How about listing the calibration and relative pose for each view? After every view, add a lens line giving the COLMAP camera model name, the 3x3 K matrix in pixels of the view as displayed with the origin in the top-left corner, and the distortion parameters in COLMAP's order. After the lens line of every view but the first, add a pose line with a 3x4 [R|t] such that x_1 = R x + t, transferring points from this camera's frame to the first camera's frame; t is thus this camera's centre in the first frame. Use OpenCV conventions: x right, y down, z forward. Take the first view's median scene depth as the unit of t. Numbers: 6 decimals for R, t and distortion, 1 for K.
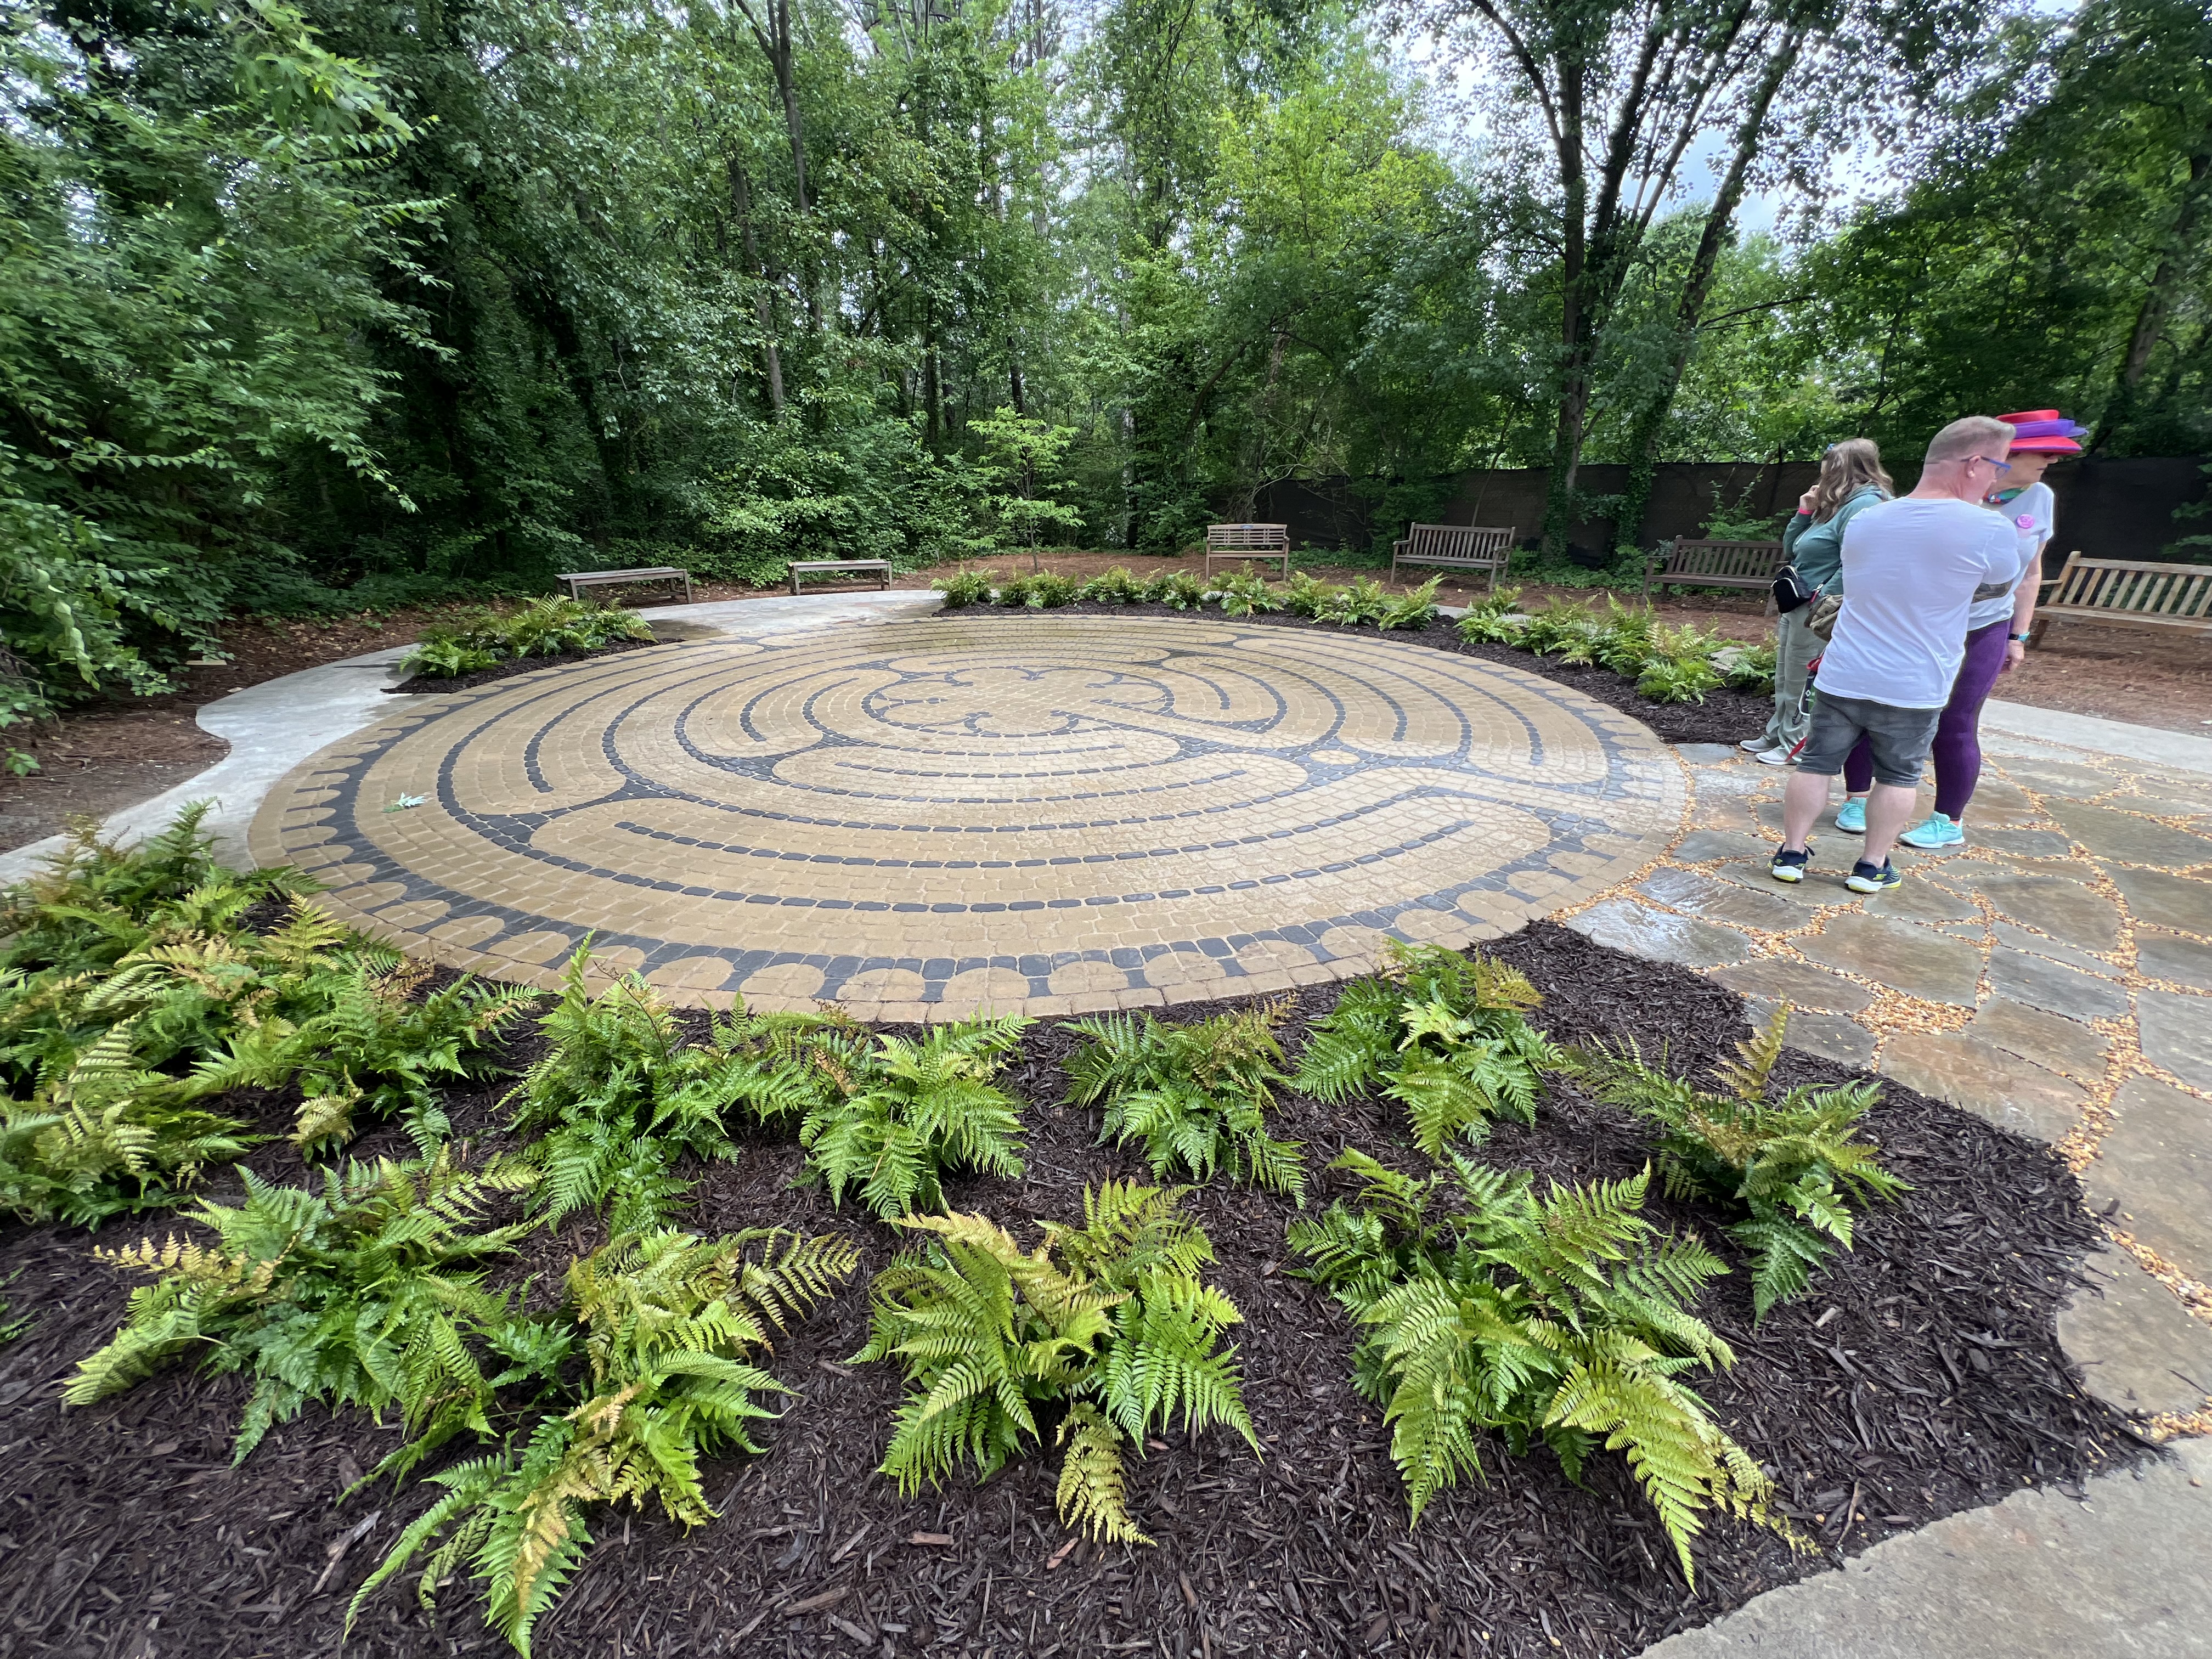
lens RADIAL K [[891.5, 0, 1106.0], [0, 891.5, 829.5], [0, 0, 1]] dist [-0.001972, 0.000521]
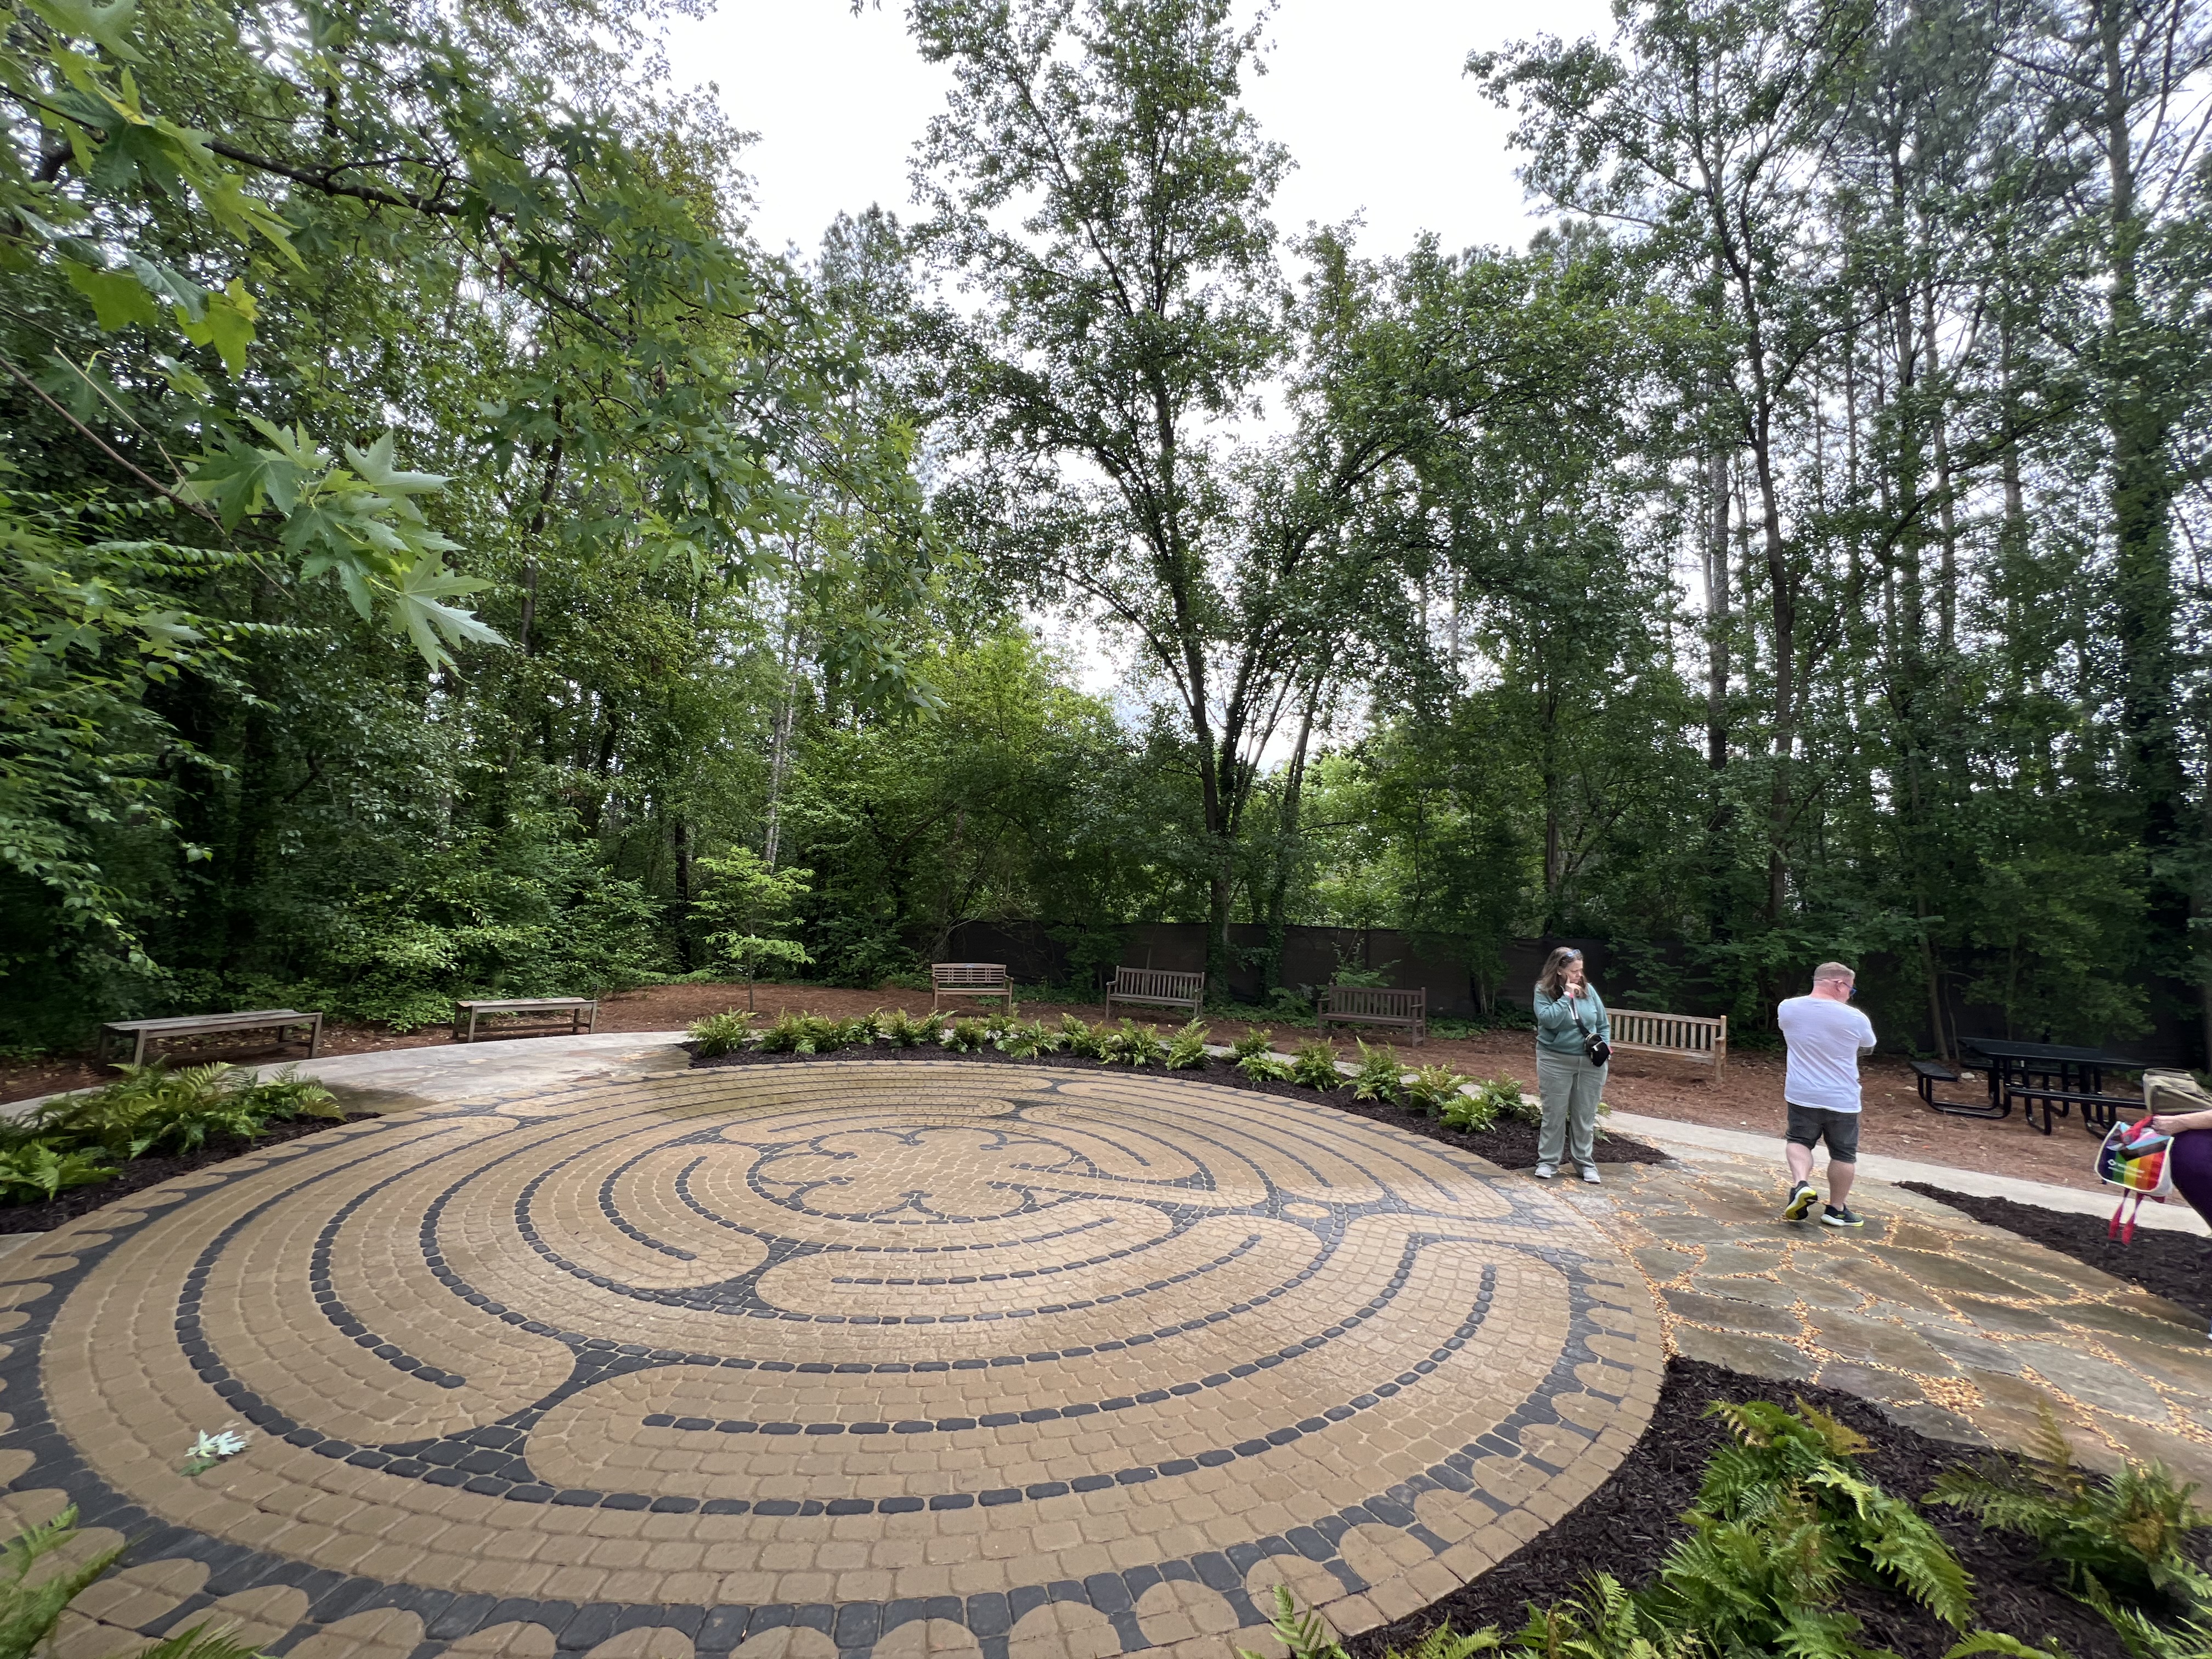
lens RADIAL K [[891.5, 0, 1106.0], [0, 891.5, 829.5], [0, 0, 1]] dist [-0.001972, 0.000521]
pose [[0.898494, 0.083301, 0.431011, -0.241261], [0.116424, 0.901454, -0.416924, -0.039787], [-0.423267, 0.424784, 0.800253, 0.028391]]
